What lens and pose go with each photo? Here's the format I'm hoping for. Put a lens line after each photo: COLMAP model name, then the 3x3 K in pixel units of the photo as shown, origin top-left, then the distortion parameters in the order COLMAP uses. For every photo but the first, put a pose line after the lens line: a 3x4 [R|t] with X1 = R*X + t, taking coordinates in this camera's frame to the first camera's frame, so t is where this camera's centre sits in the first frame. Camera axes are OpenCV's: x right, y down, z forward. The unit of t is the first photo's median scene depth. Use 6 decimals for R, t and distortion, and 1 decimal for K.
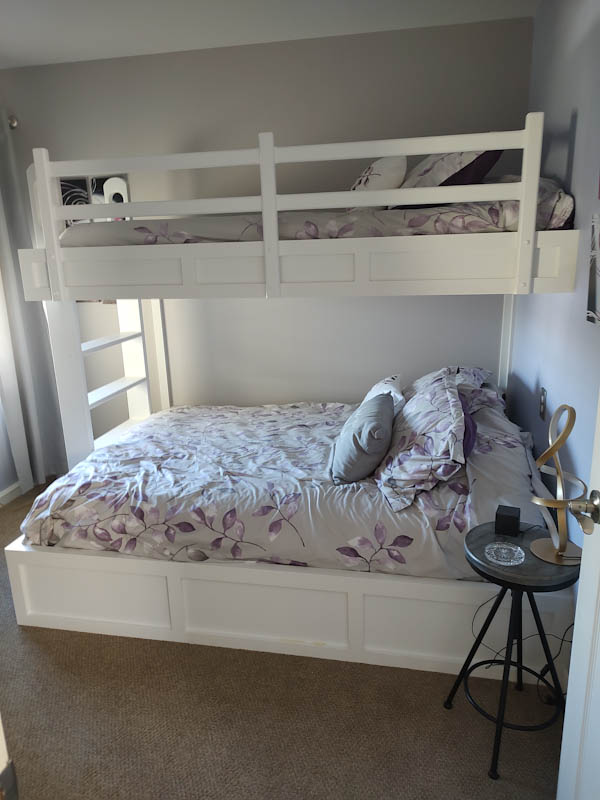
lens RADIAL K [[576.1, 0, 300.0], [0, 576.1, 400.0], [0, 0, 1]] dist [0.020547, -0.030777]
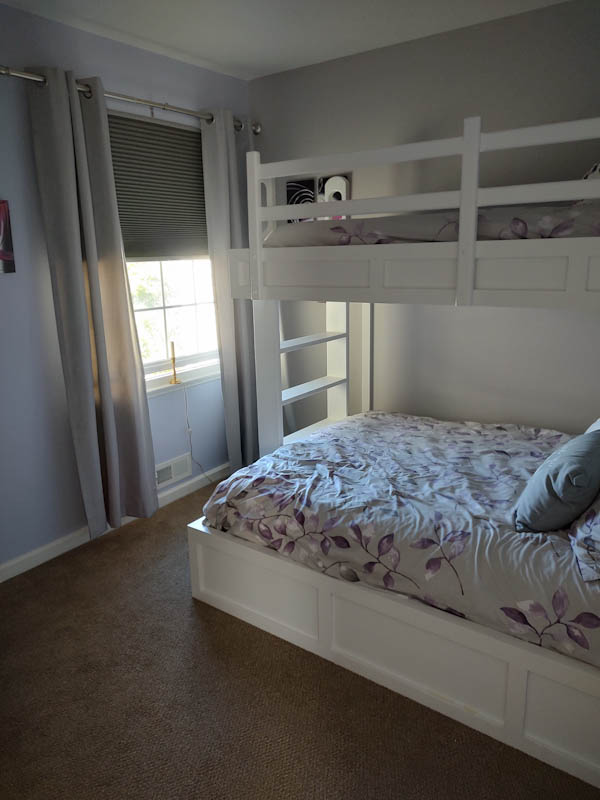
lens RADIAL K [[576.1, 0, 300.0], [0, 576.1, 400.0], [0, 0, 1]] dist [0.020547, -0.030777]
pose [[0.902776, 0.114878, -0.414485, 0.103815], [-0.112295, 0.993201, 0.030687, -0.033102], [0.415193, 0.018841, 0.909538, 0.096841]]
